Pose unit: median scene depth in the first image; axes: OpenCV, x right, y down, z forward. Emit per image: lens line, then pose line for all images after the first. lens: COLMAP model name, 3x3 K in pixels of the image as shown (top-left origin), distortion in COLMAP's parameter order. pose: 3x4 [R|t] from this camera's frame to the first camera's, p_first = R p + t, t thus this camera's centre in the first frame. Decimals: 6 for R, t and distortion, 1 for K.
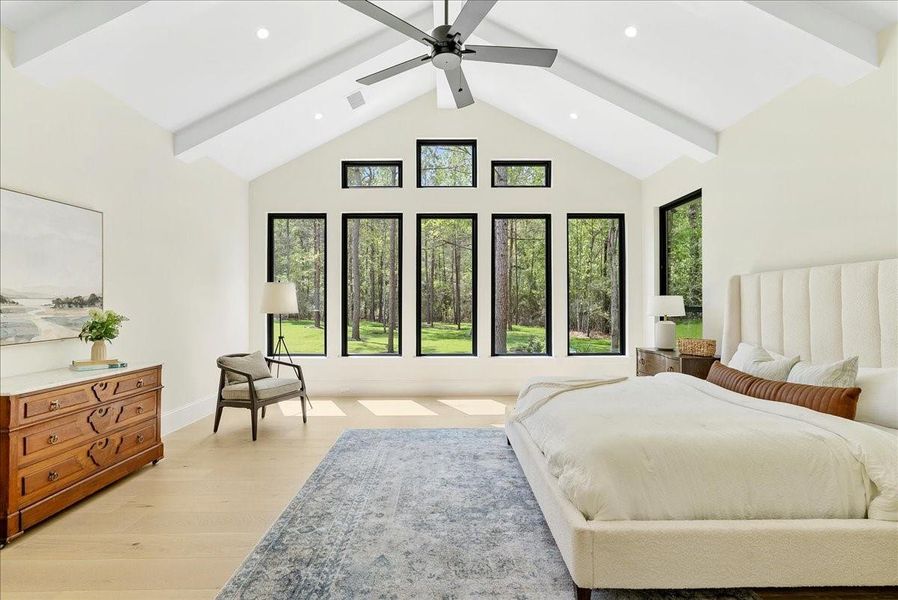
lens RADIAL K [[408.8, 0, 453.1], [0, 408.8, 298.9], [0, 0, 1]] dist [-0.000529, 0.002252]
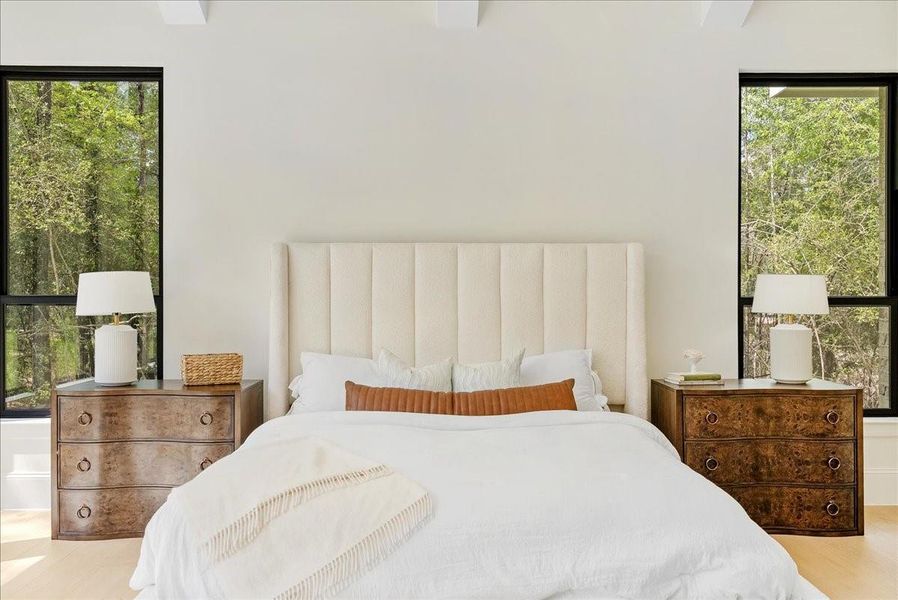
lens RADIAL K [[769.6, 0, 449.4], [0, 769.6, 297.0], [0, 0, 1]] dist [0.017456, 0.001872]
pose [[-0.002609, -0.007742, 0.999967, -0.401897], [-0.013863, 0.999874, 0.007705, 0.009568], [-0.999900, -0.013843, -0.002716, 0.654697]]
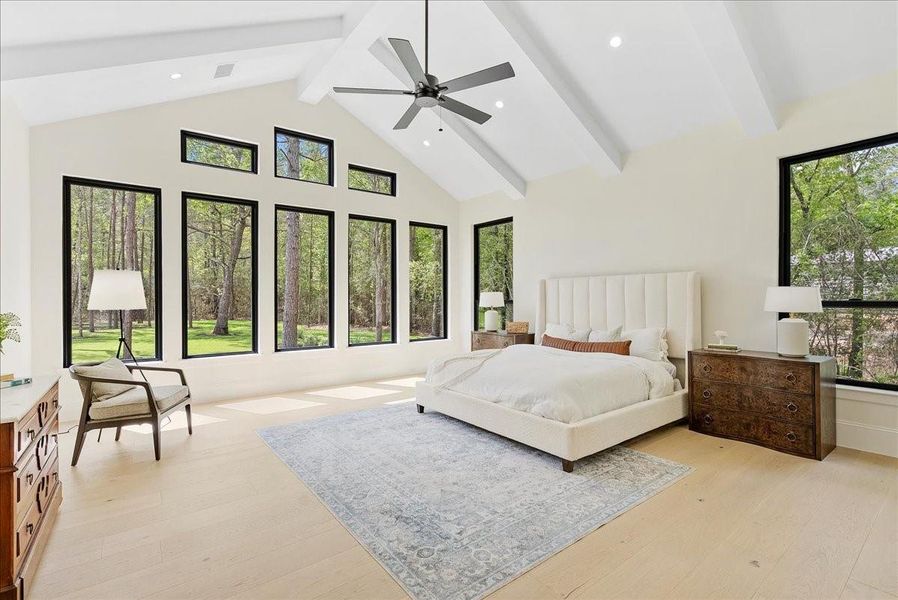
lens RADIAL K [[408.8, 0, 450.4], [0, 408.8, 301.2], [0, 0, 1]] dist [-0.000529, 0.002252]
pose [[0.800546, -0.004136, 0.599257, -0.440397], [-0.005725, 0.999878, 0.014550, 0.004180], [-0.599244, -0.015079, 0.800424, -0.022779]]
